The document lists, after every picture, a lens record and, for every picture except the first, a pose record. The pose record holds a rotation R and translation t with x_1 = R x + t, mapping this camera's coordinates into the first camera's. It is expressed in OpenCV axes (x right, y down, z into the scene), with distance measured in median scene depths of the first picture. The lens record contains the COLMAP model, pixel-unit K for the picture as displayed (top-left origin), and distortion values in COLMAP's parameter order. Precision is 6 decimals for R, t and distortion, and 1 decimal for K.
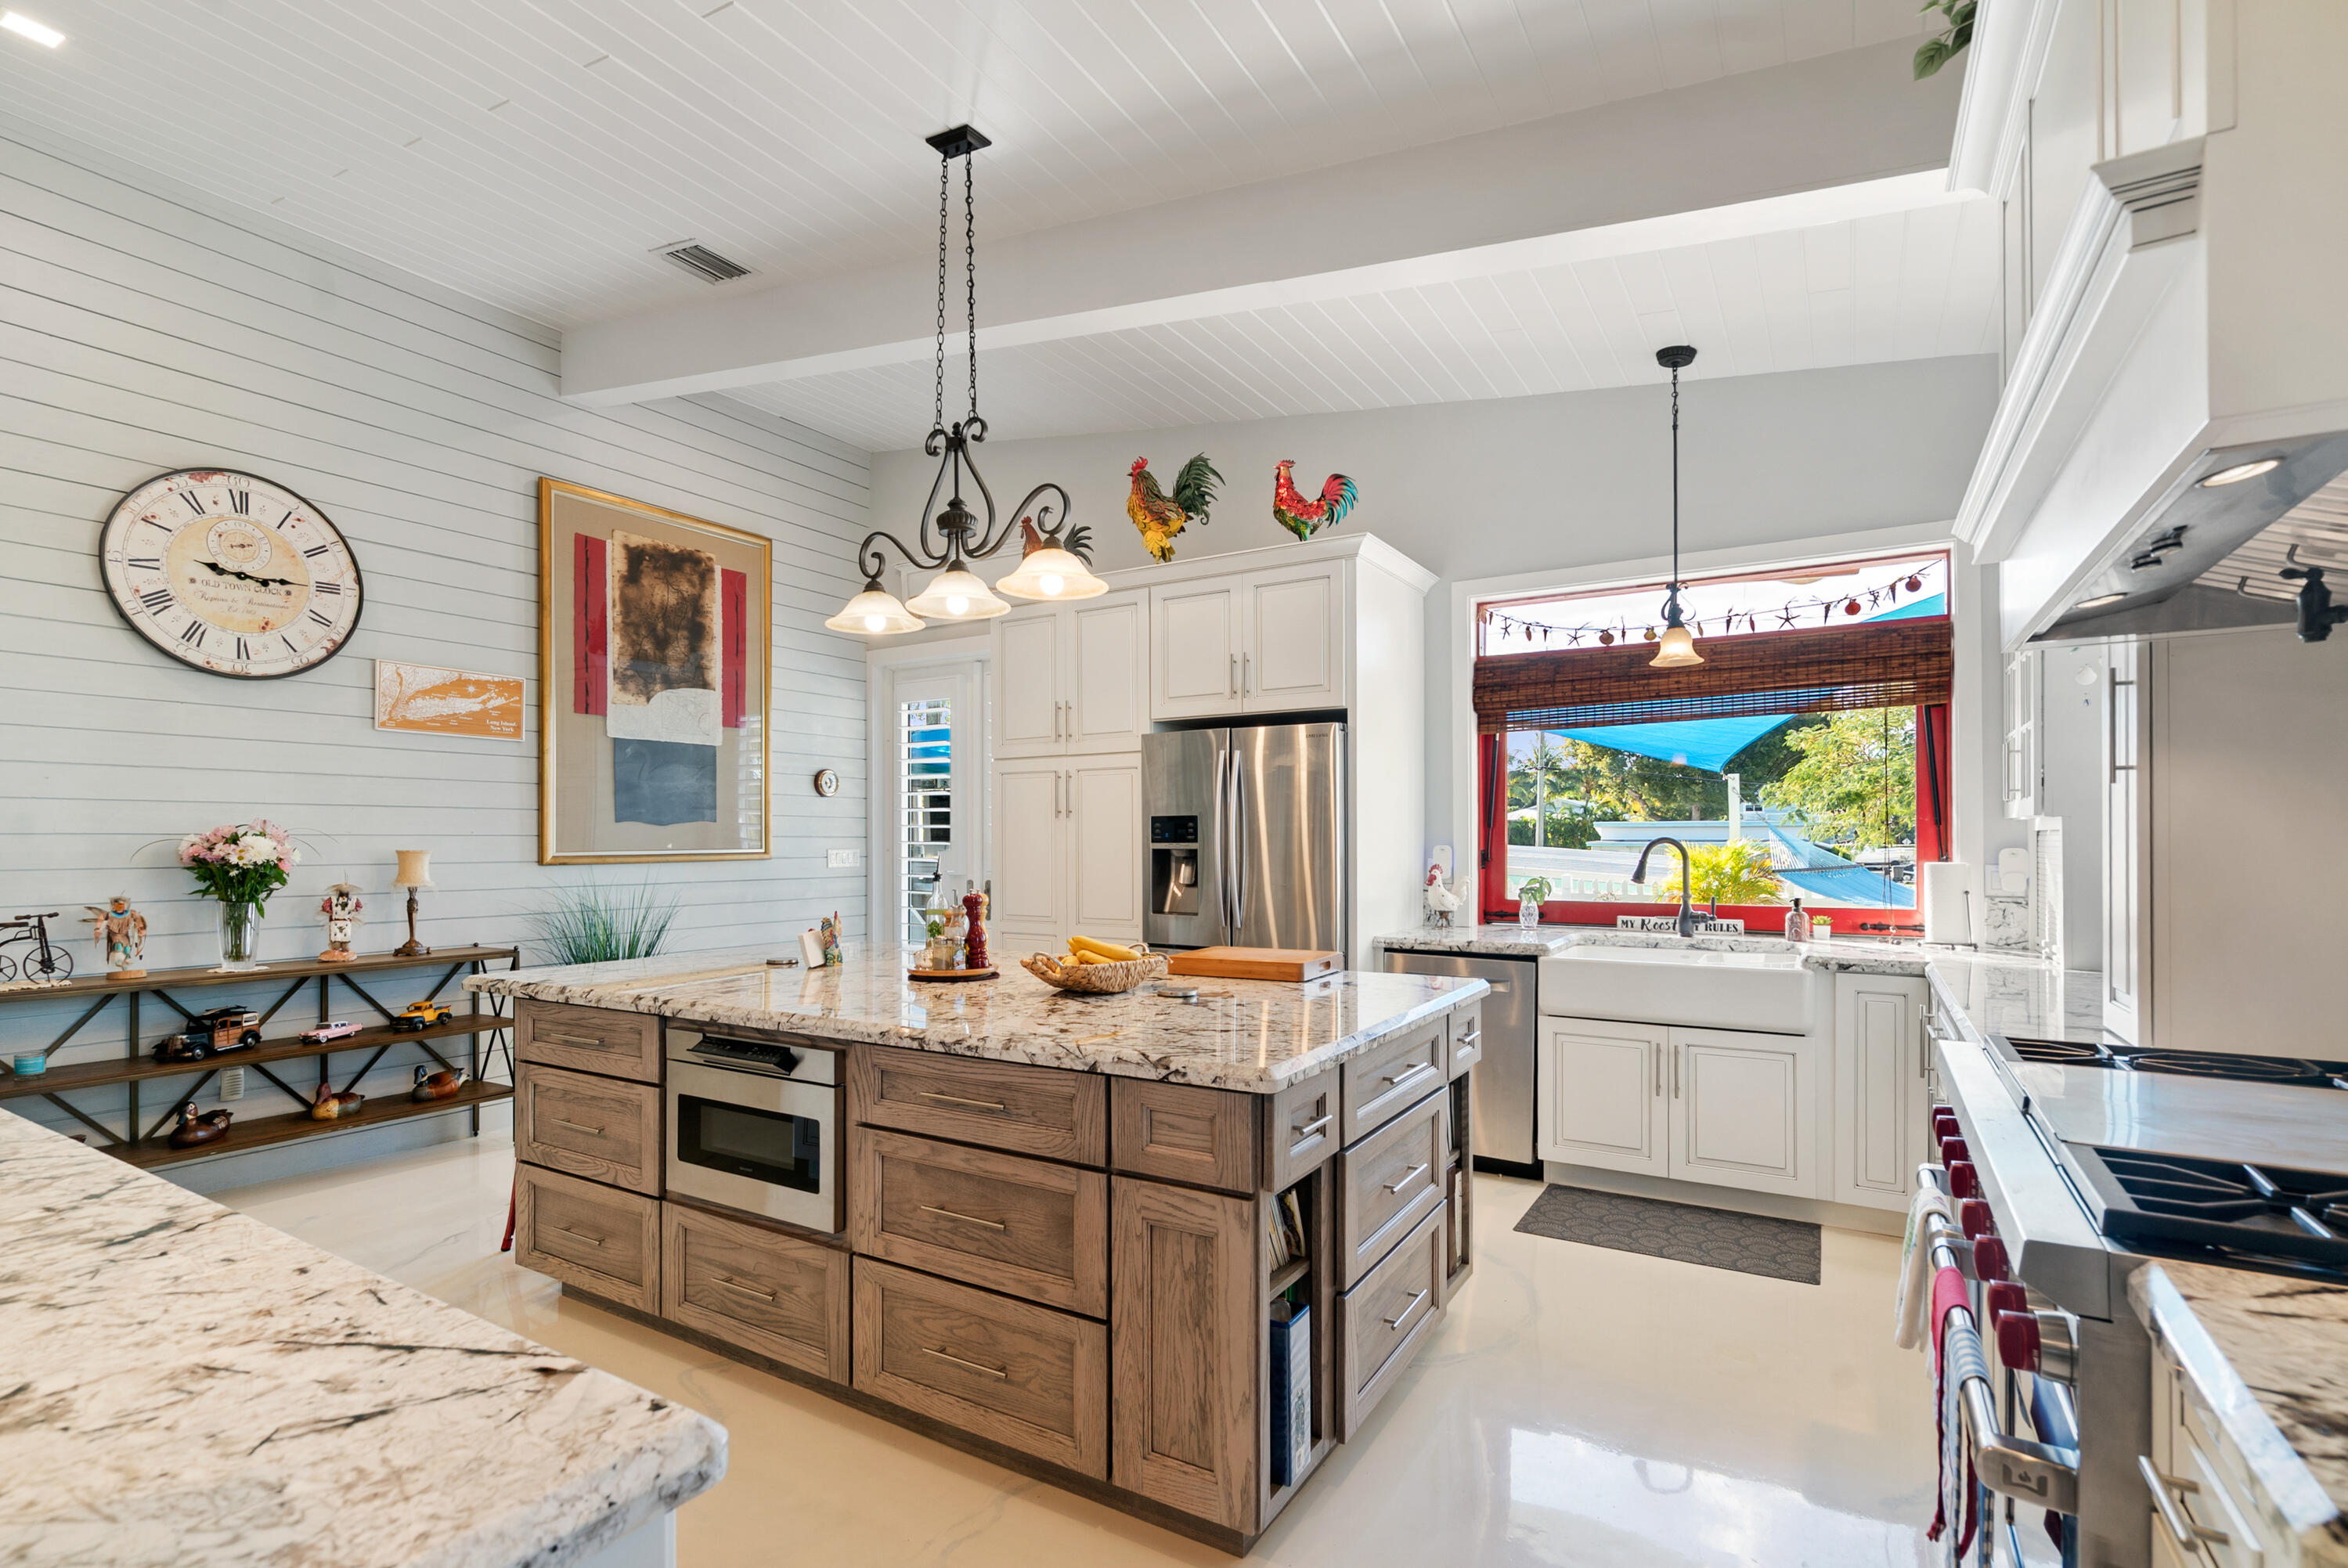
lens RADIAL K [[1092.2, 0, 1168.6], [0, 1092.2, 840.5], [0, 0, 1]] dist [-0.000531, 0.000038]
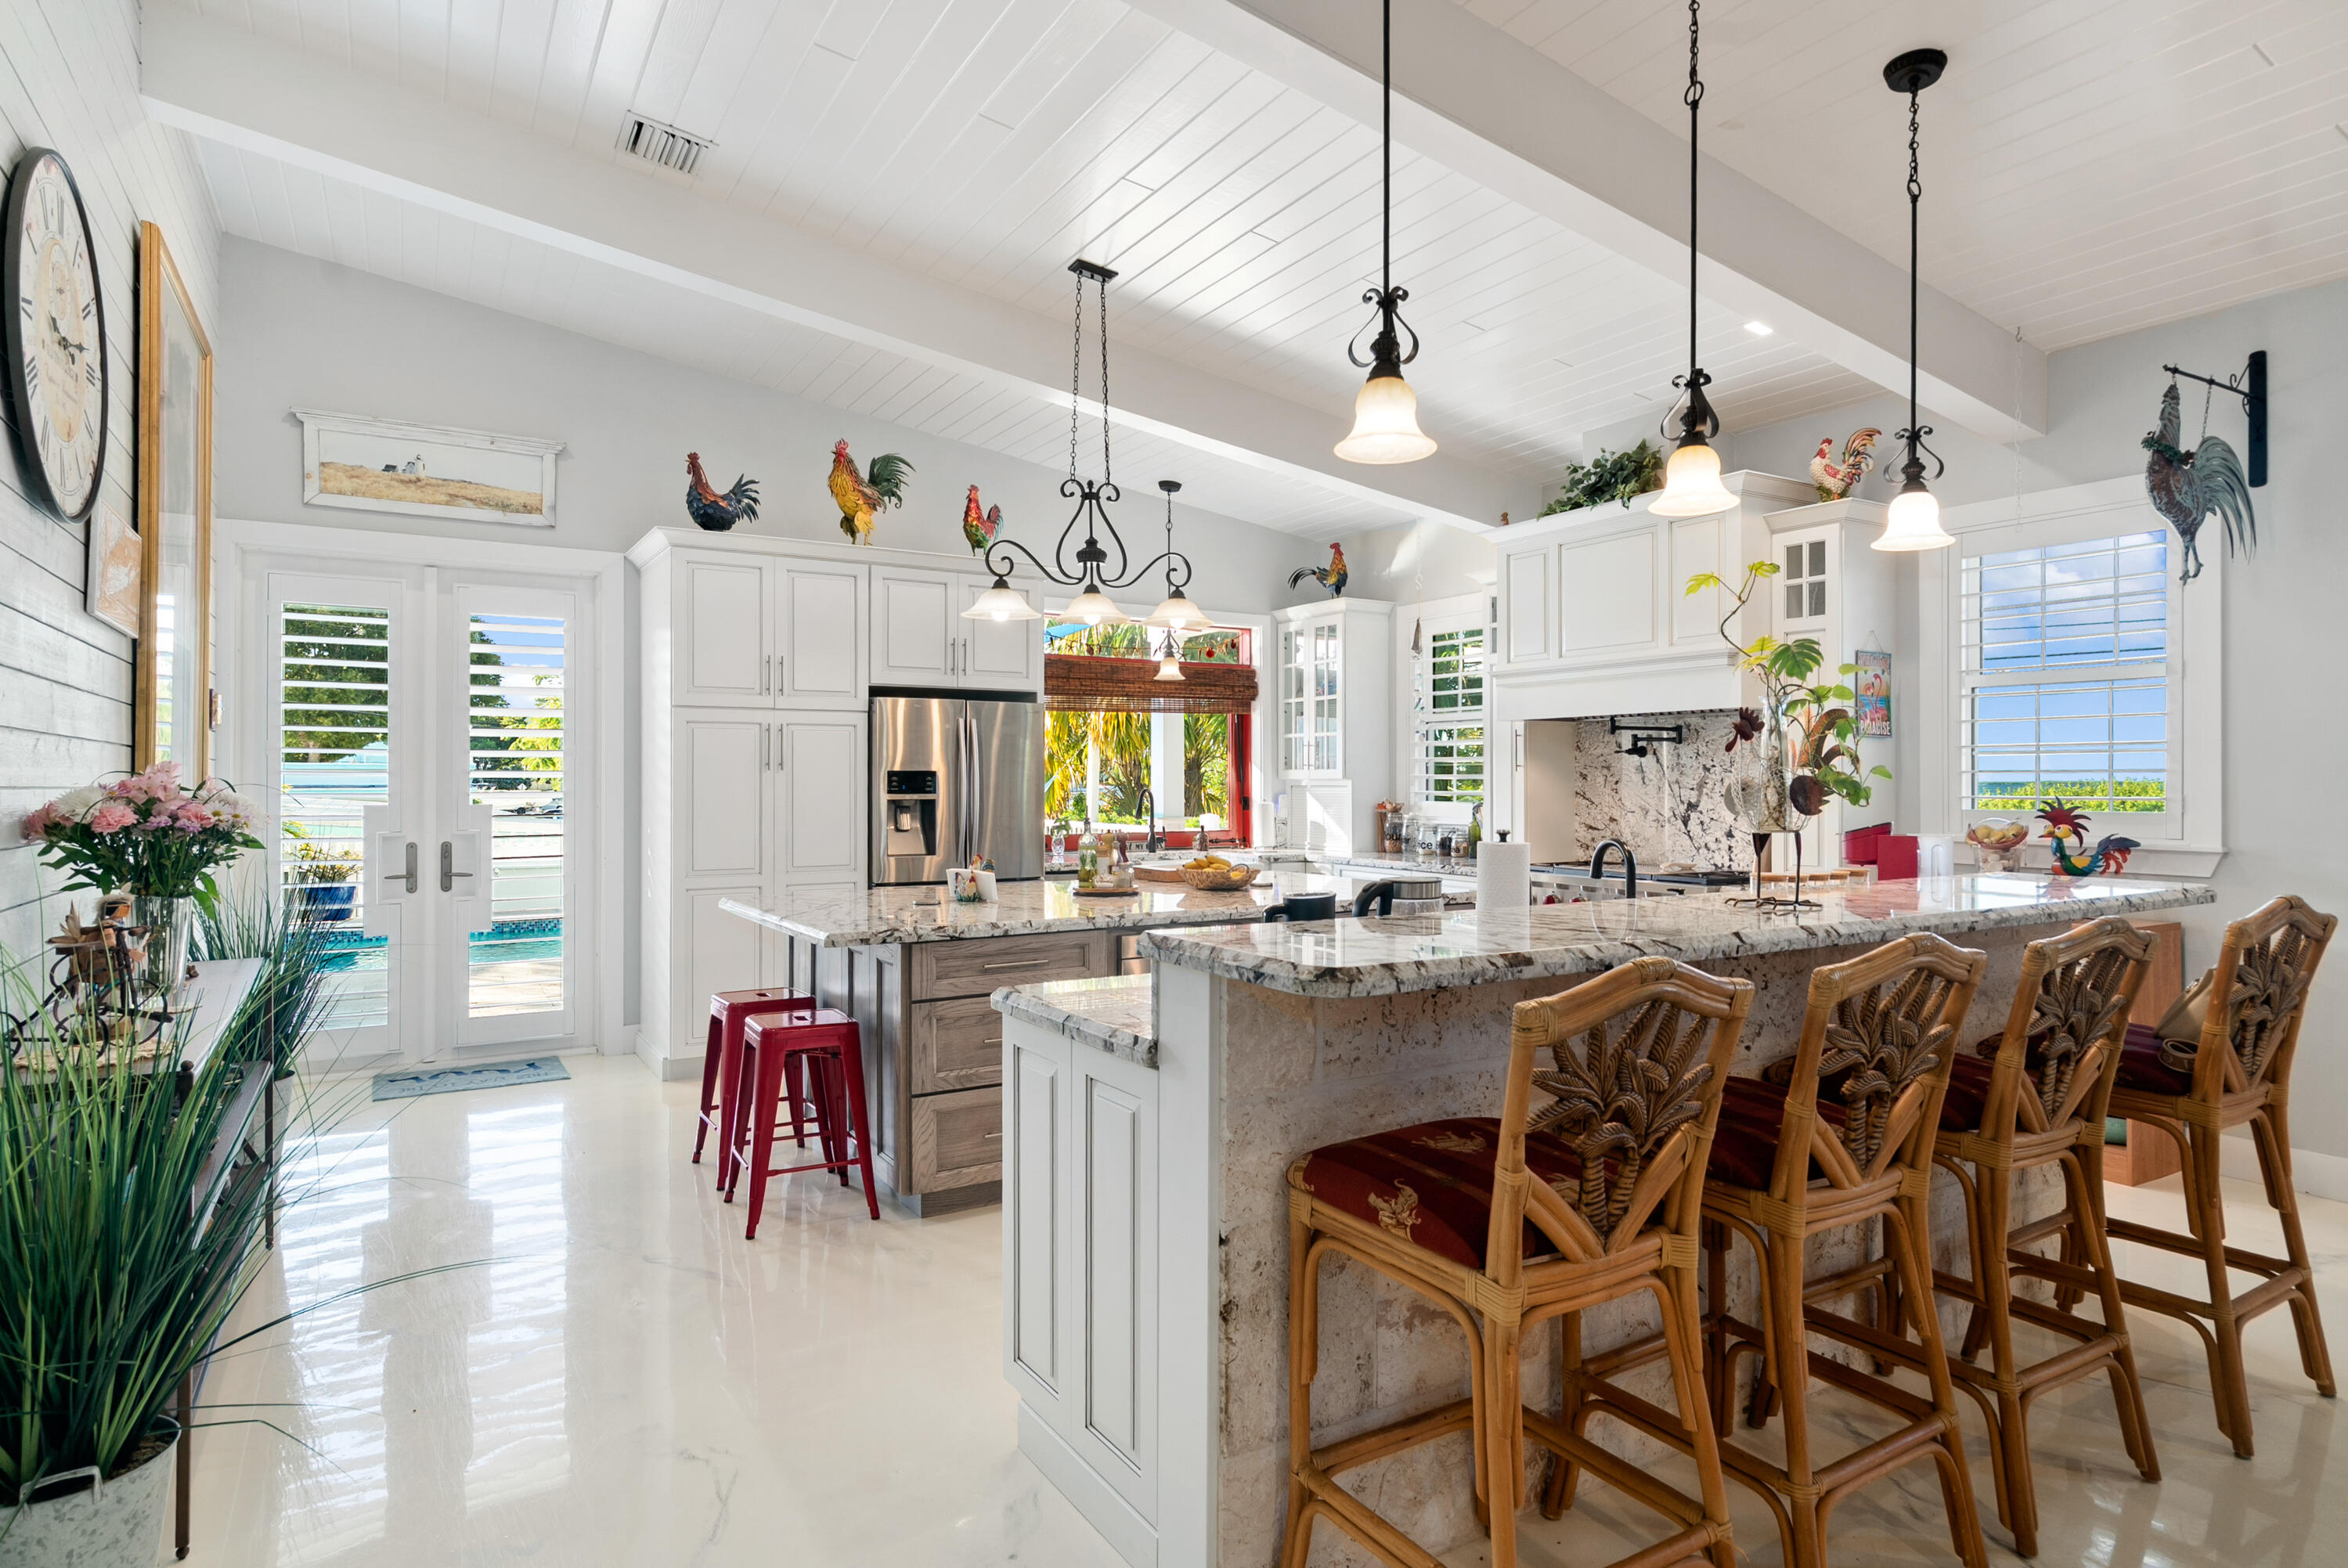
lens RADIAL K [[1284.8, 0, 1174.0], [0, 1284.8, 784.0], [0, 0, 1]] dist [-0.000071, -0.000100]
pose [[0.455118, 0.001887, 0.890429, -1.182825], [-0.001755, 0.999998, -0.001223, -0.007960], [-0.890430, -0.001006, 0.455120, 0.149824]]
